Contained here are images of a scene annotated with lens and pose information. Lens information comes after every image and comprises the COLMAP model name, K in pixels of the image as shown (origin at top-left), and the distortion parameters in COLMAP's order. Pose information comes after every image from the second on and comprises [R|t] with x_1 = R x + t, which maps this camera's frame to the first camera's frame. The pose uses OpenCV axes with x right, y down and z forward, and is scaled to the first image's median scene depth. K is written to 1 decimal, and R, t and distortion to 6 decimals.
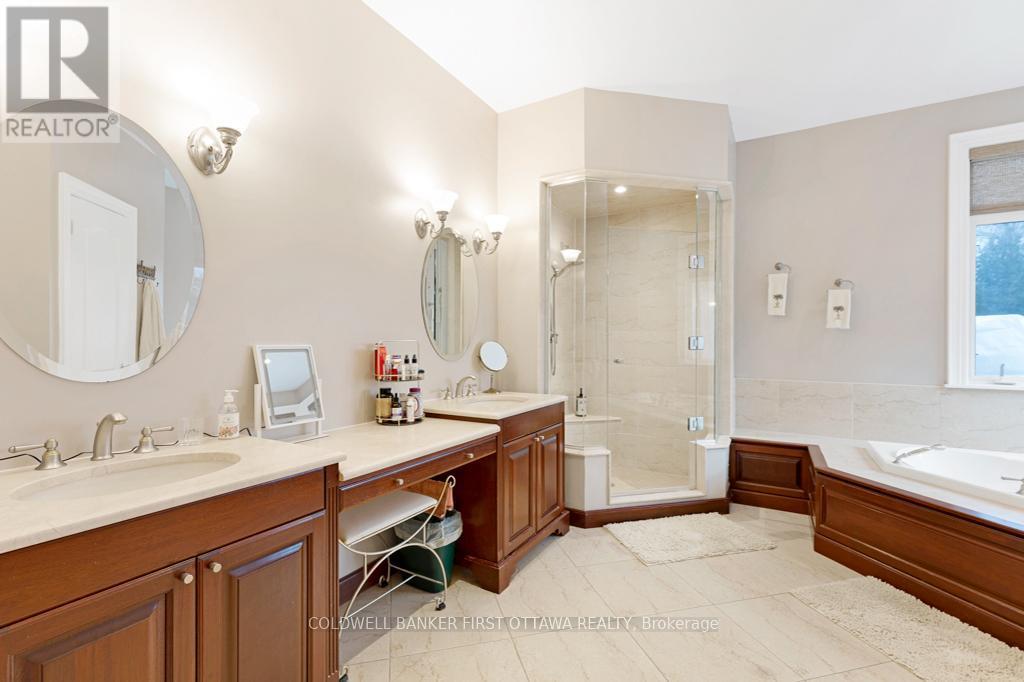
lens RADIAL K [[467.2, 0, 512.9], [0, 467.2, 340.8], [0, 0, 1]] dist [0.003207, 0.000324]
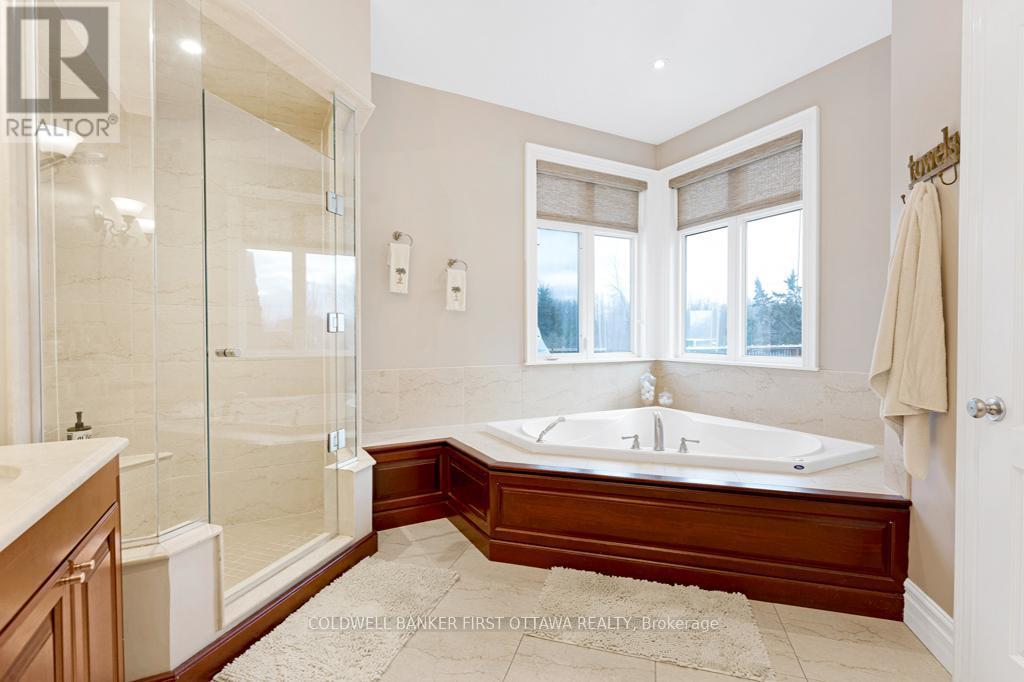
lens RADIAL K [[467.2, 0, 510.1], [0, 467.2, 343.7], [0, 0, 1]] dist [0.003207, 0.000324]
pose [[0.520789, -0.019405, 0.853465, -0.061460], [0.002586, 0.999773, 0.021153, 0.022435], [-0.853682, -0.008809, 0.520721, 0.438850]]
